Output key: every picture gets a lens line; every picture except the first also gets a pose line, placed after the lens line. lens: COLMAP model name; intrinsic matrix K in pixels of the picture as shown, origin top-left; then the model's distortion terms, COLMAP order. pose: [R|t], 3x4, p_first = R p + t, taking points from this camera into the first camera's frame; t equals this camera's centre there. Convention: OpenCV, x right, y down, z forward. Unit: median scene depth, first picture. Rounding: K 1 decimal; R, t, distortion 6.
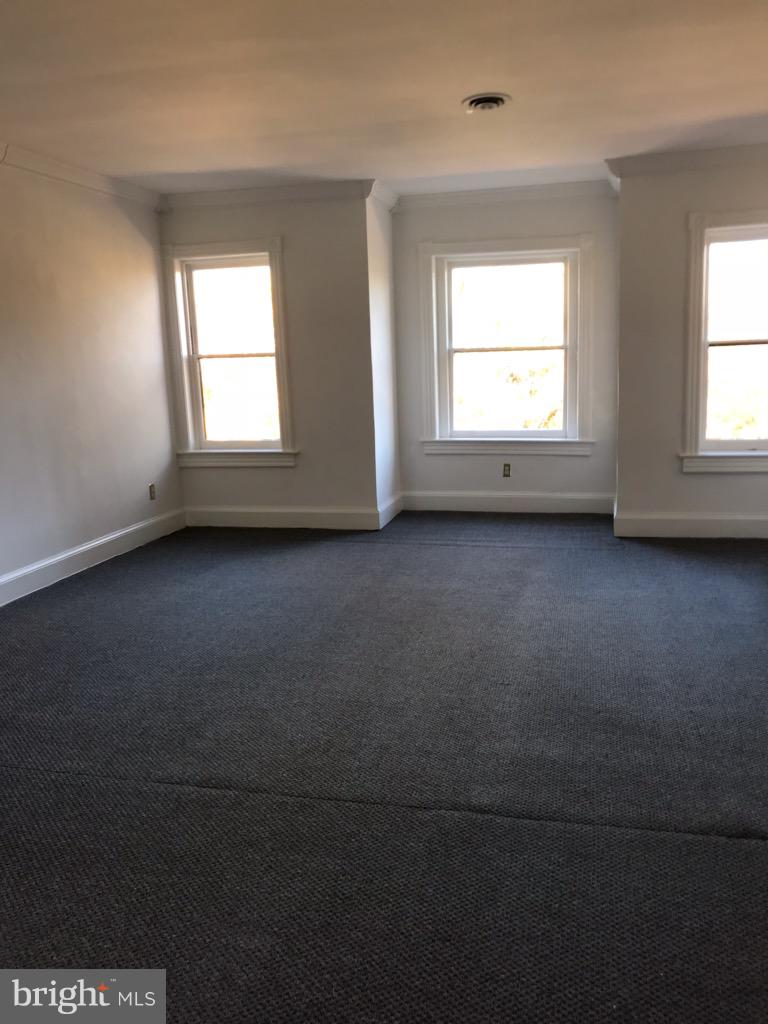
lens RADIAL K [[842.4, 0, 384.1], [0, 842.4, 505.8], [0, 0, 1]] dist [0.082217, -0.157011]
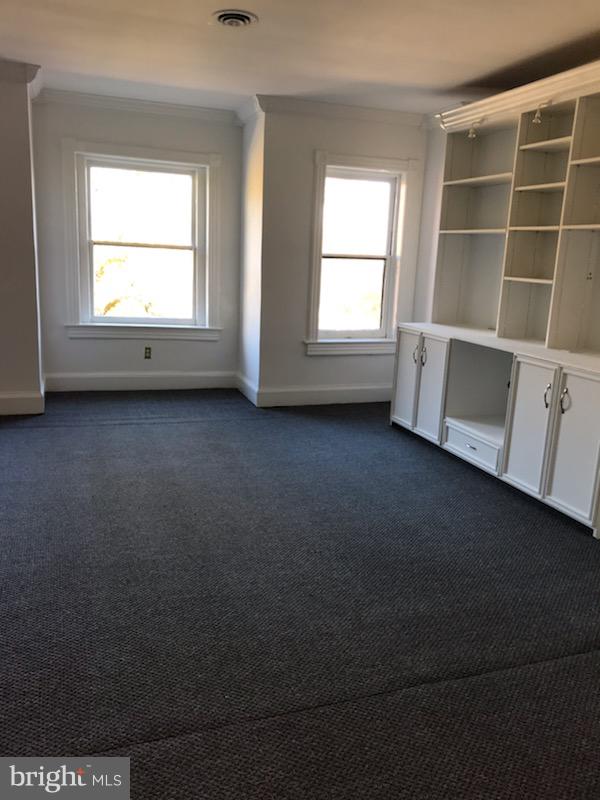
lens RADIAL K [[658.1, 0, 300.1], [0, 658.1, 395.2], [0, 0, 1]] dist [0.082217, -0.157011]
pose [[0.830113, -0.047767, 0.555545, -0.208349], [0.027454, 0.998617, 0.044840, -0.022491], [-0.556919, -0.021970, 0.830276, 0.165456]]
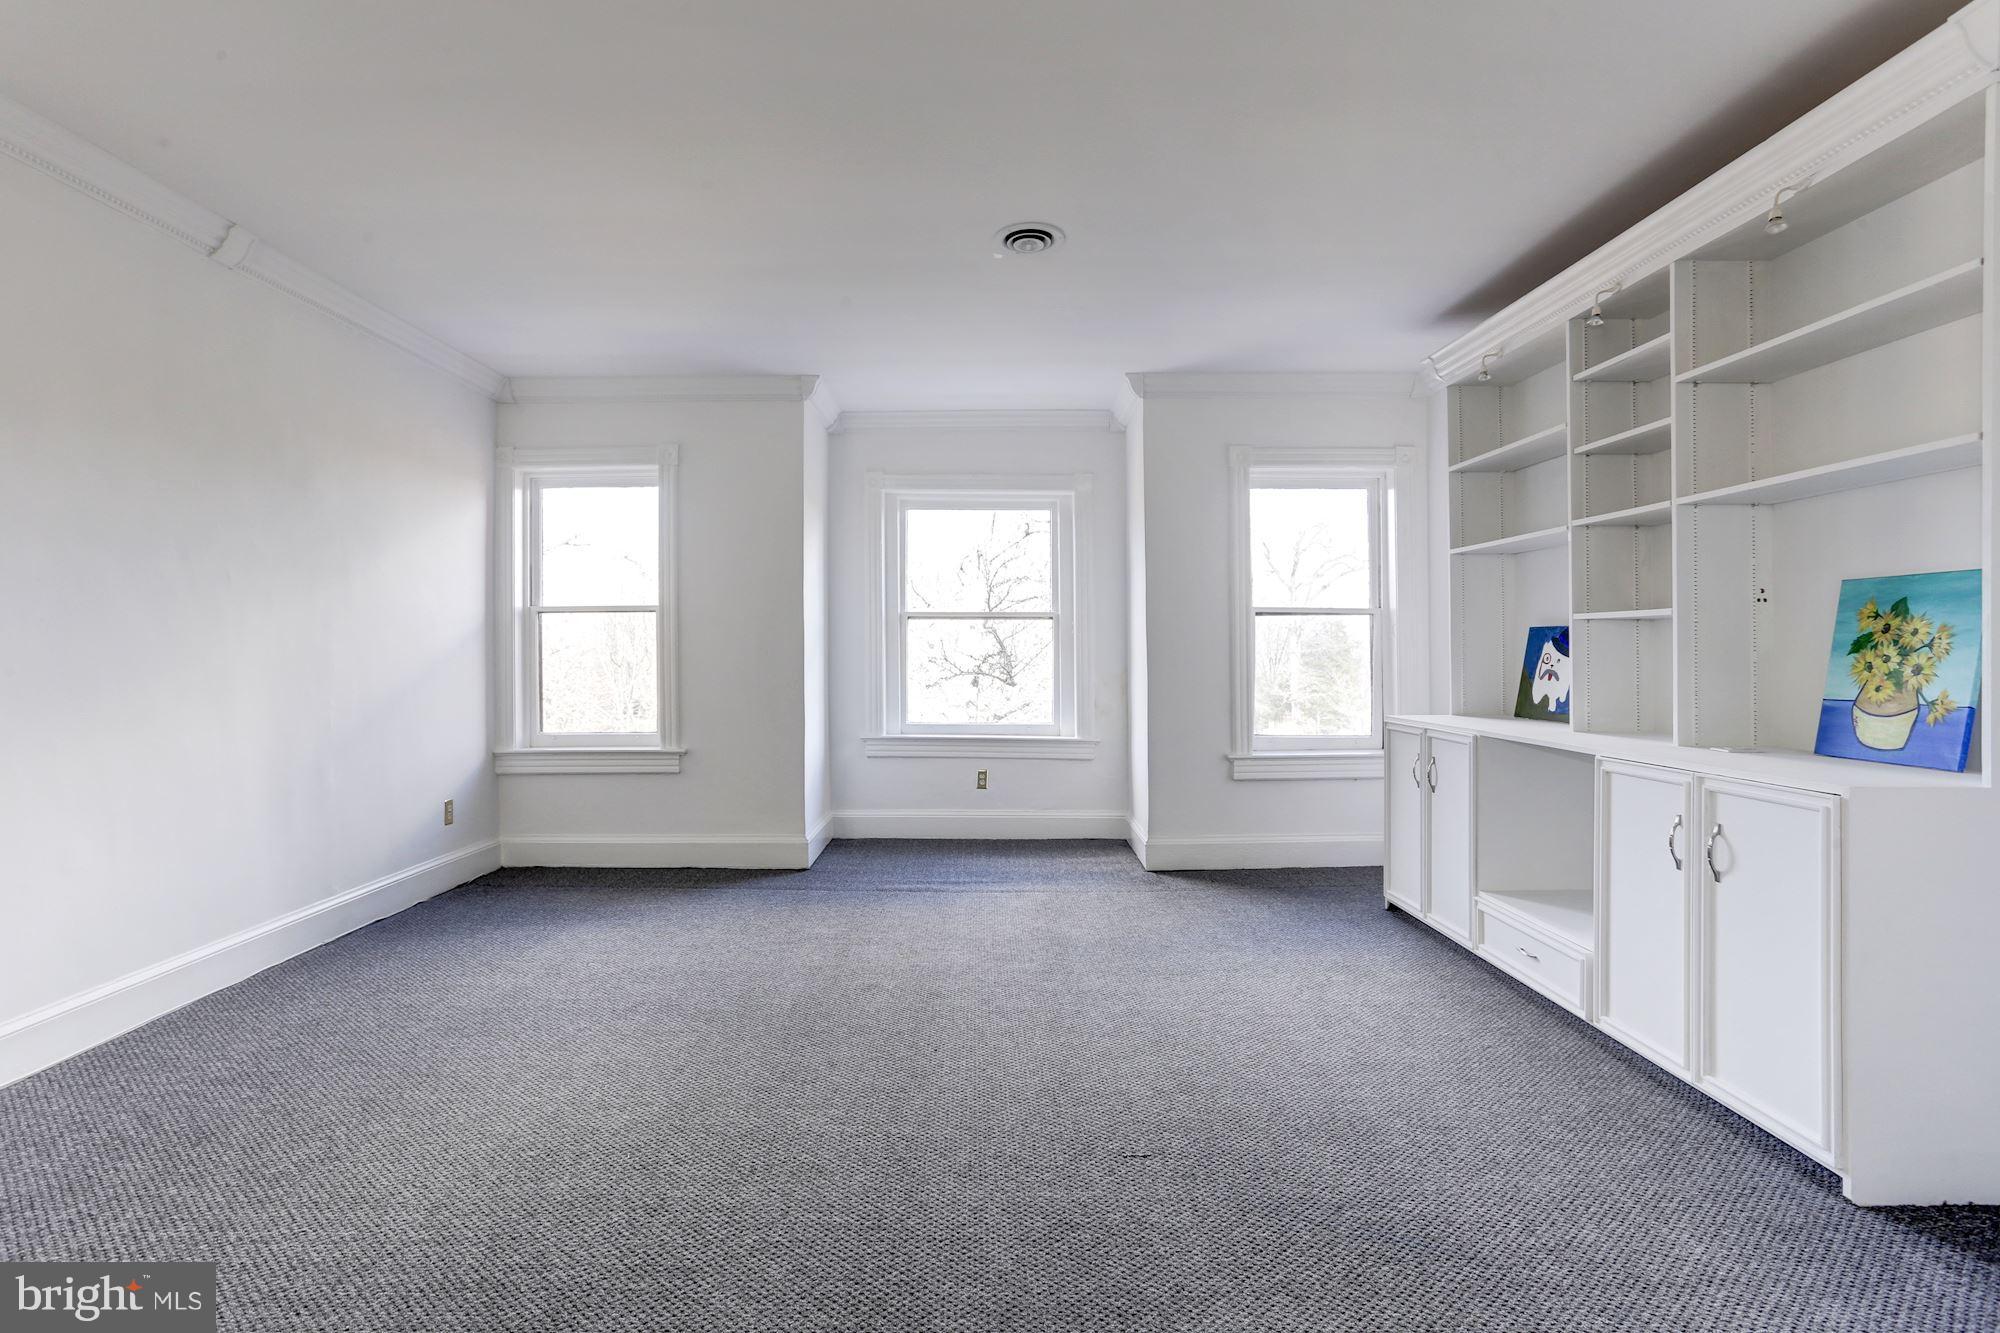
lens RADIAL K [[966.2, 0, 977.3], [0, 966.2, 645.8], [0, 0, 1]] dist [-0.065246, 0.036365]
pose [[0.970717, 0.030923, 0.238227, -0.066944], [0.014657, 0.982209, -0.187221, -0.000063], [-0.239778, 0.185230, 0.952993, 0.221531]]
